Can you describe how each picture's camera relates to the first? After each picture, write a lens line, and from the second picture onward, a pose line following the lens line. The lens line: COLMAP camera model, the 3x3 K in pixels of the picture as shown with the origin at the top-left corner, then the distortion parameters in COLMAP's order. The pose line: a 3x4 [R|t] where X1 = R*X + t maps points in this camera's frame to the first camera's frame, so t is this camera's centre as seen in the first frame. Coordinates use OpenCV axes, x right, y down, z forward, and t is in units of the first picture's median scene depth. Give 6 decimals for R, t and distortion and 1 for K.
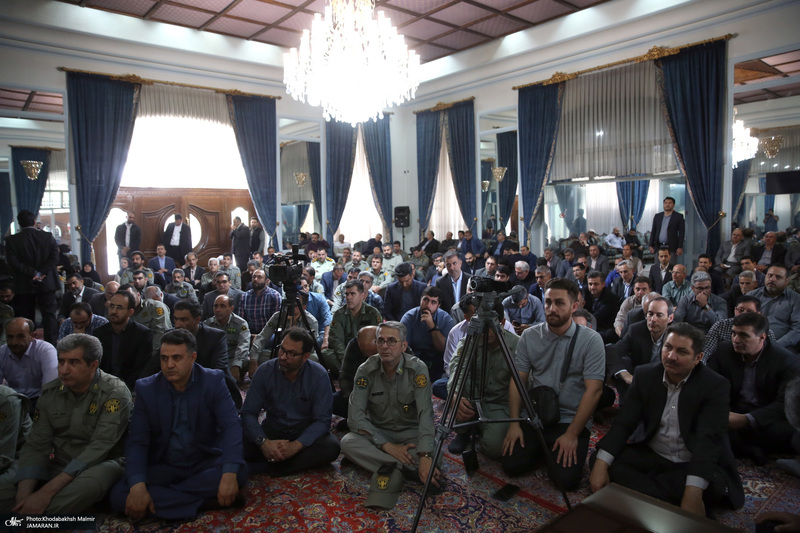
lens RADIAL K [[546.9, 0, 400.0], [0, 546.9, 266.5], [0, 0, 1]] dist [-0.110950, 0.094764]
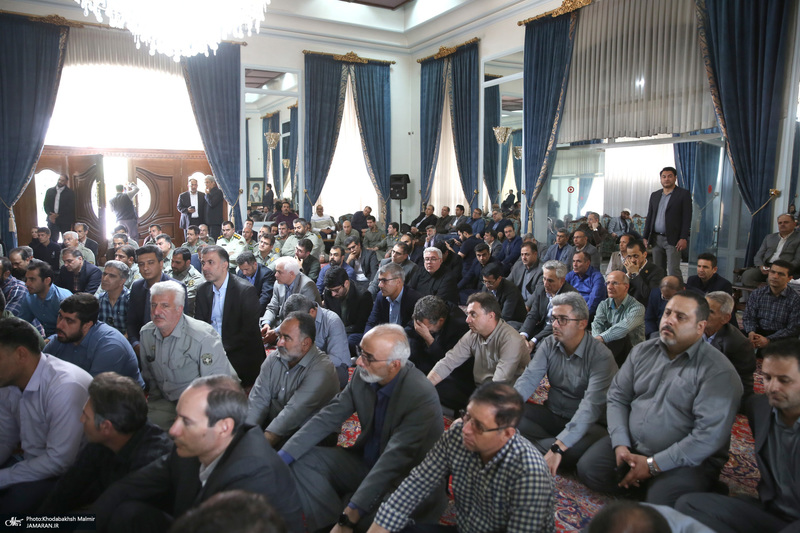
lens RADIAL K [[570.0, 0, 400.0], [0, 570.0, 266.5], [0, 0, 1]] dist [-0.096449, 0.093287]
pose [[0.983296, 0.047640, -0.175667, 0.189638], [-0.039114, 0.997897, 0.051681, -0.015630], [0.177759, -0.043947, 0.983092, 0.152348]]
